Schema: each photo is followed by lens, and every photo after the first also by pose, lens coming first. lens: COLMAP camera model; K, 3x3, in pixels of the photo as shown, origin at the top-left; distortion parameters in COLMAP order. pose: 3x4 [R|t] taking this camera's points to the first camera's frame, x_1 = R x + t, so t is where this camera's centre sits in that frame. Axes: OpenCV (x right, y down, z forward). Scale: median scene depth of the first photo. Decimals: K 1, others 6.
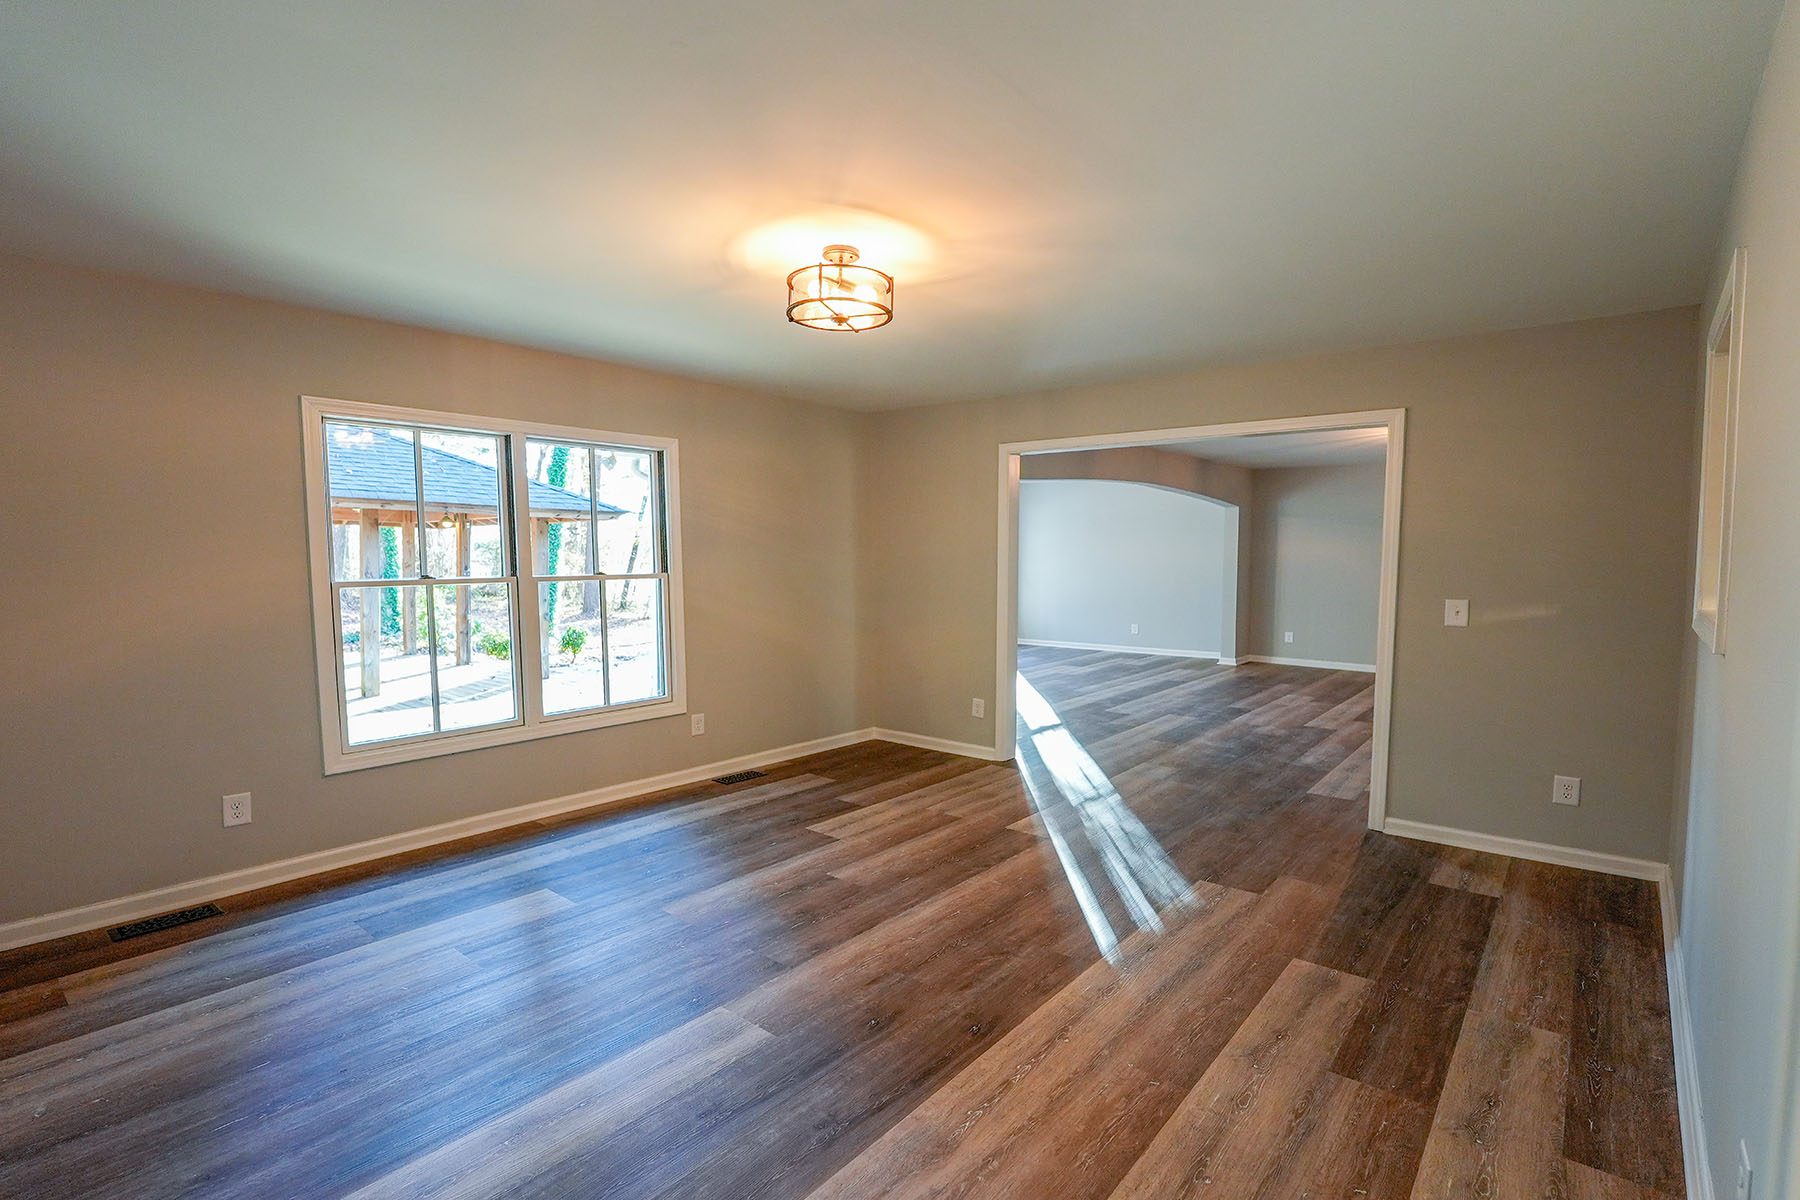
lens RADIAL K [[828.7, 0, 900.4], [0, 828.7, 607.4], [0, 0, 1]] dist [-0.006800, -0.004367]
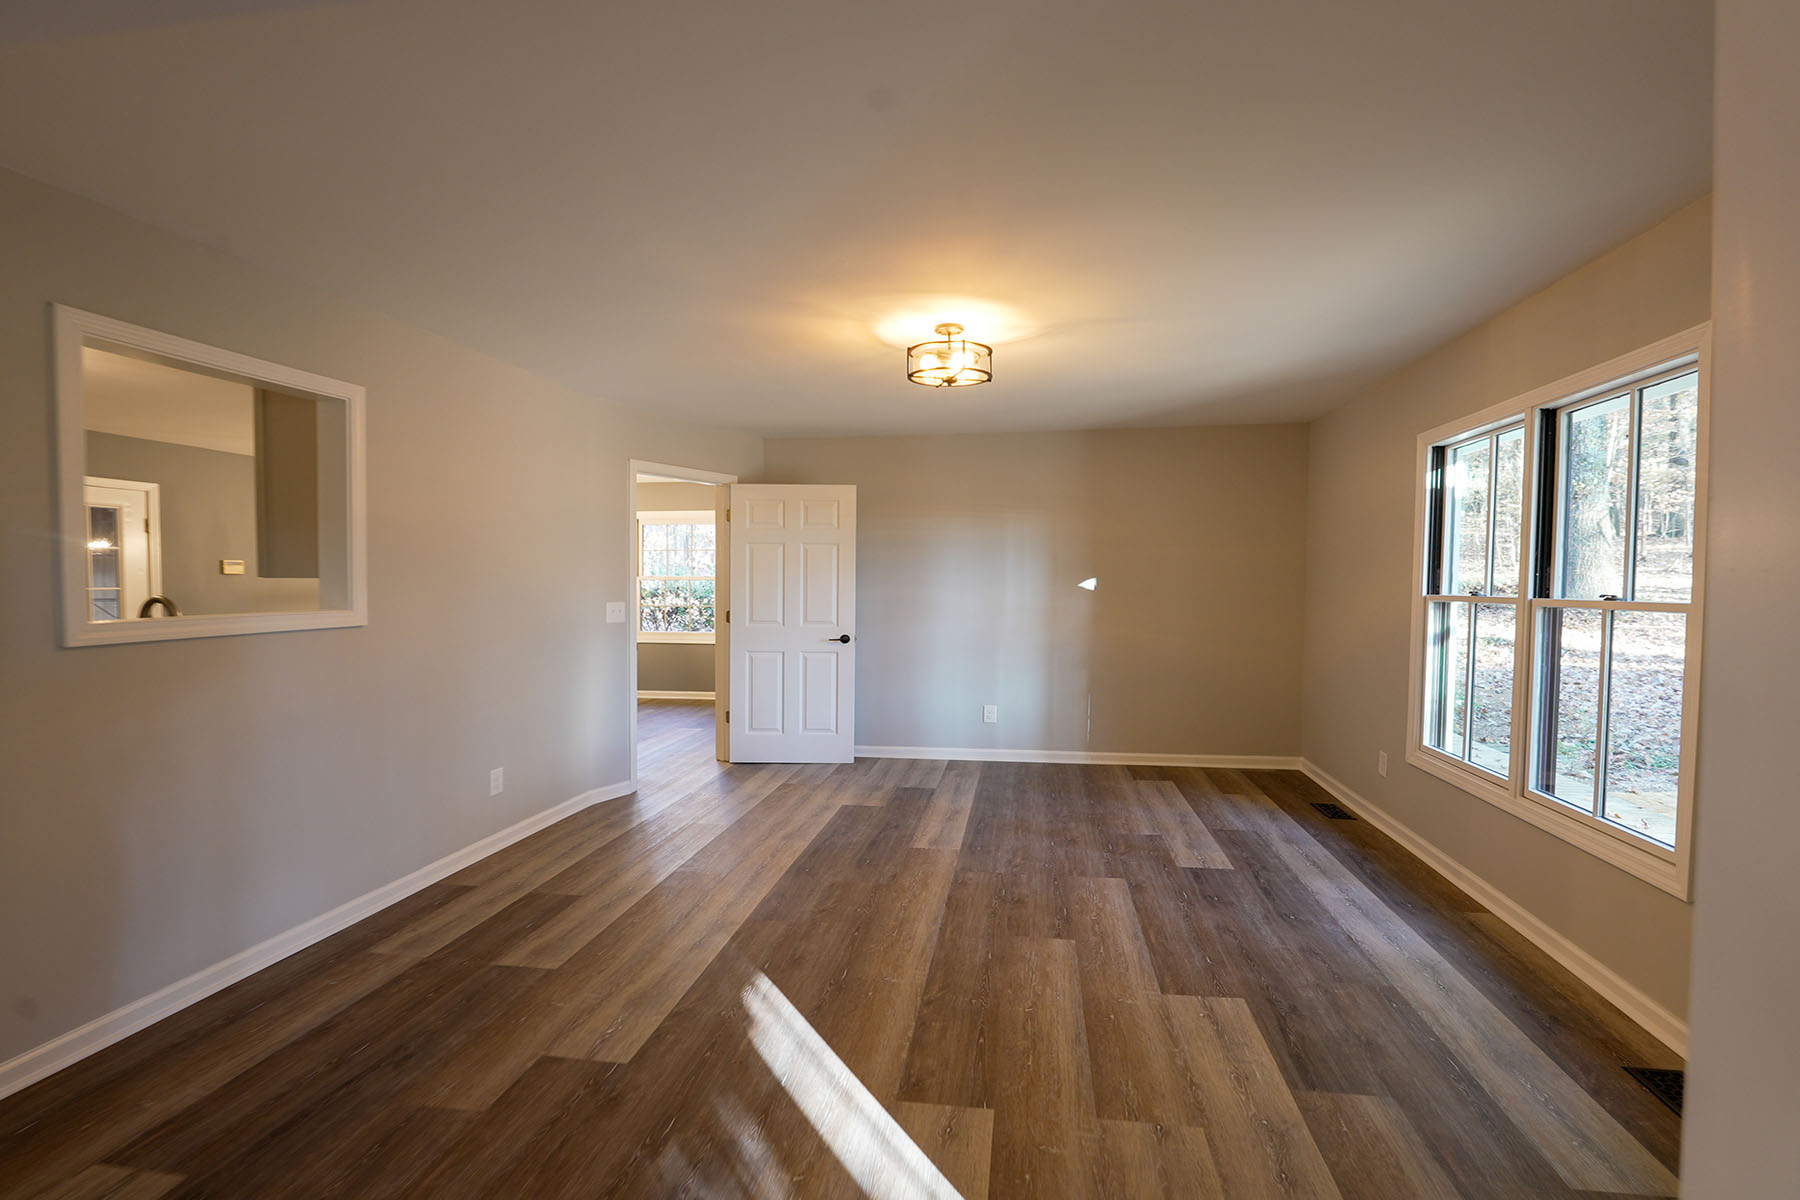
lens RADIAL K [[828.7, 0, 902.5], [0, 828.7, 609.2], [0, 0, 1]] dist [-0.006800, -0.004367]
pose [[-0.854967, 0.018887, -0.518339, 0.495283], [-0.034472, 0.995058, 0.093116, -0.090337], [0.517536, 0.097479, -0.850090, 1.593378]]
